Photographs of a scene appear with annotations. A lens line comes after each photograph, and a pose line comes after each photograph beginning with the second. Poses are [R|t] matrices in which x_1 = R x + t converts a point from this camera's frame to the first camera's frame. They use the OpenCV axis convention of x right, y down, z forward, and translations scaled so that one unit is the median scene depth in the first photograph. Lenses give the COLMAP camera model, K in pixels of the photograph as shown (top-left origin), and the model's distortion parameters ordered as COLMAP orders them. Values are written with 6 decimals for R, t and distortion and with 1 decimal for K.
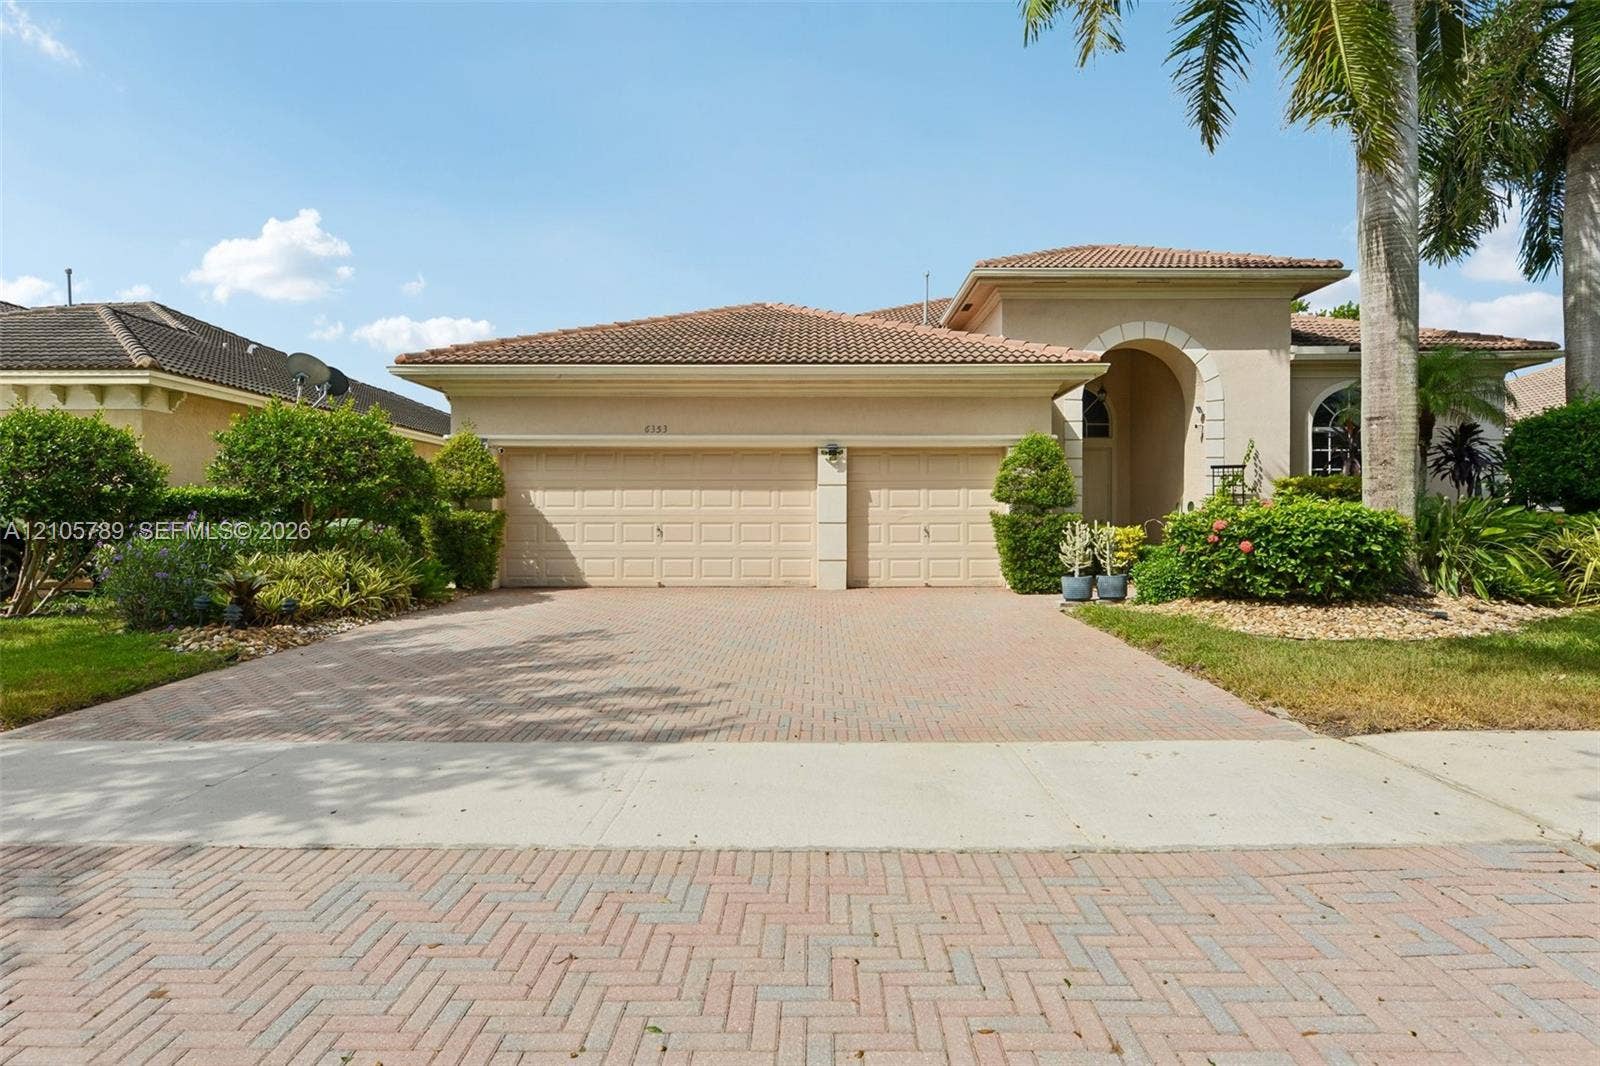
lens RADIAL K [[866.7, 0, 803.0], [0, 866.7, 540.8], [0, 0, 1]] dist [0.012512, -0.000562]
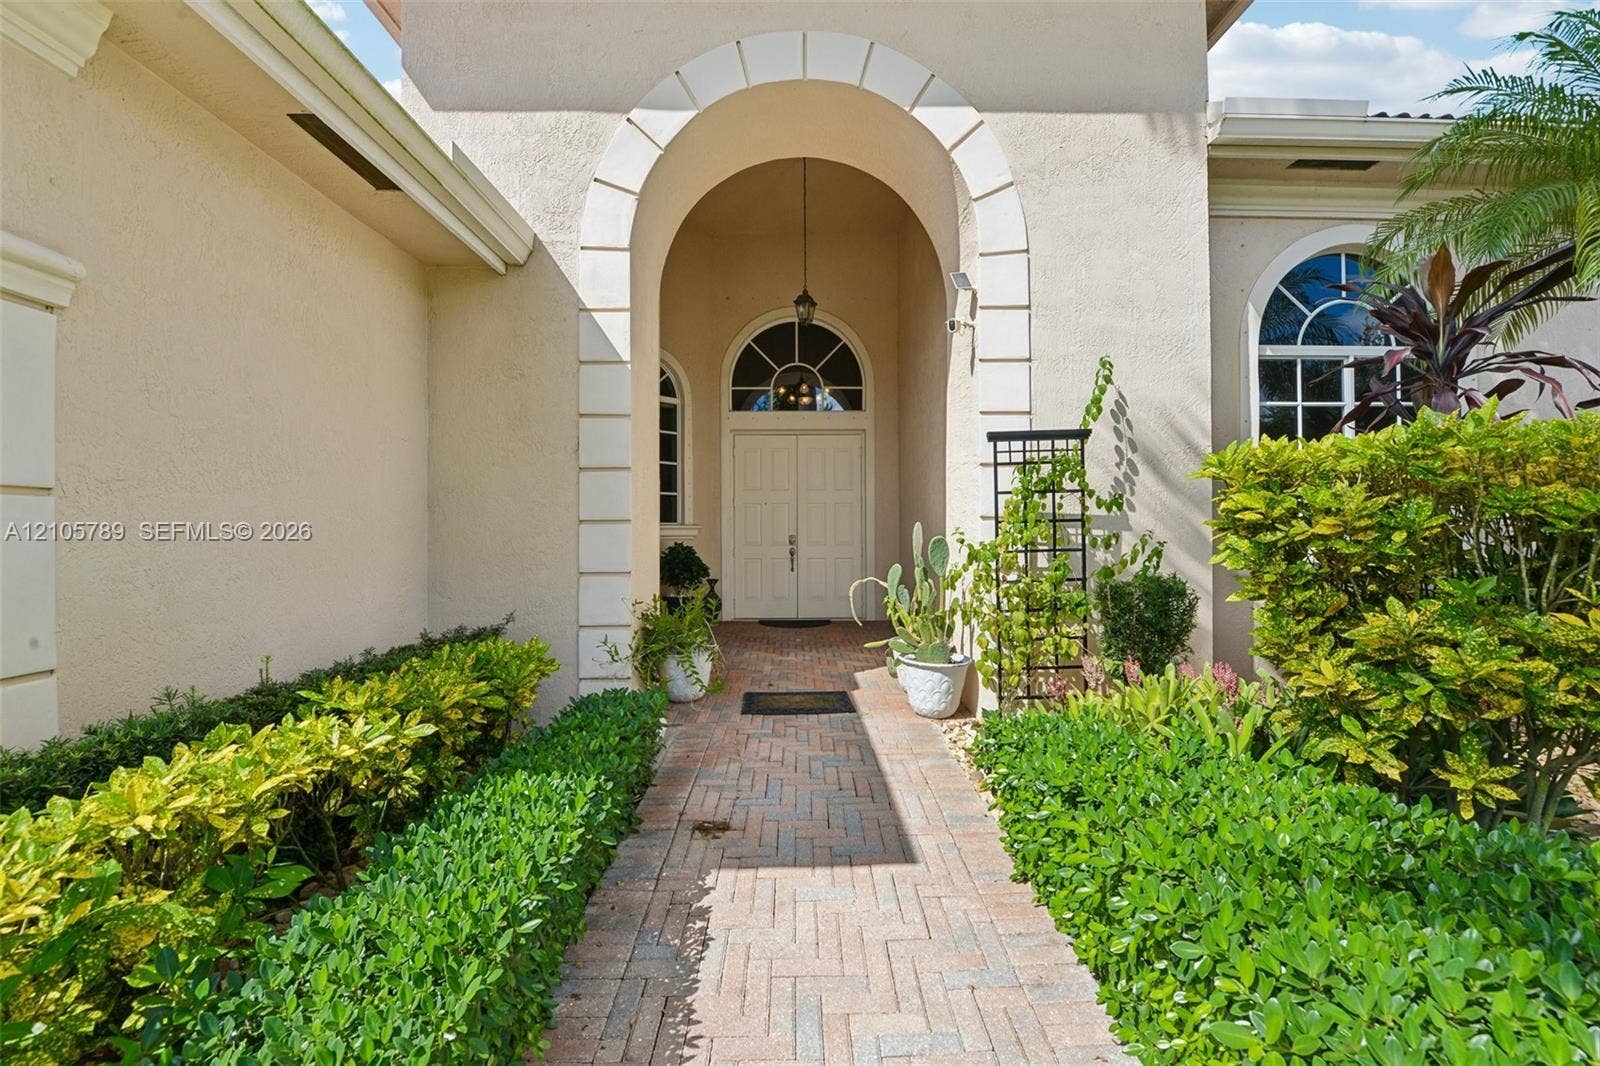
lens RADIAL K [[628.8, 0, 802.3], [0, 628.8, 521.4], [0, 0, 1]] dist [0.000023, 0.000088]
pose [[0.999841, 0.001009, 0.017805, 0.439306], [-0.000443, 0.999495, -0.031765, -0.049296], [-0.017828, 0.031752, 0.999337, 0.847677]]
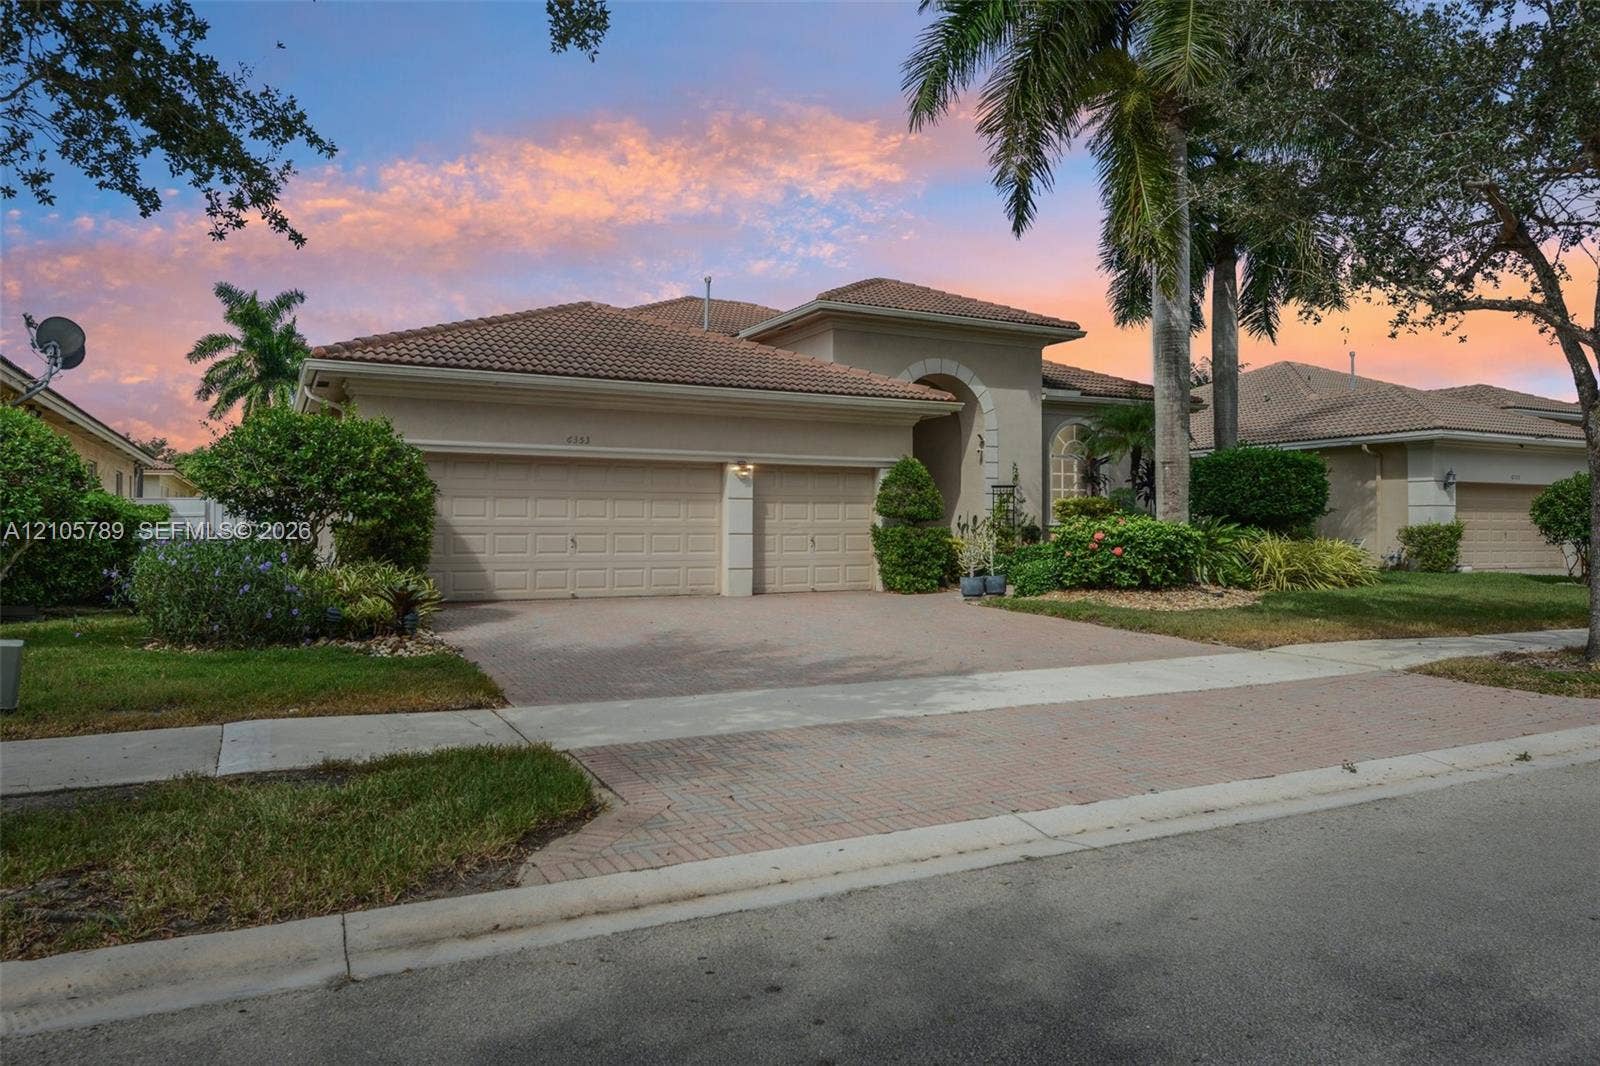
lens RADIAL K [[1167.6, 0, 803.1], [0, 1167.6, 525.9], [0, 0, 1]] dist [0.089925, -0.112878]
pose [[0.875264, 0.003815, 0.483631, -0.587370], [0.008009, 0.999717, -0.022382, 0.002598], [-0.483579, 0.023463, 0.874986, -0.298627]]
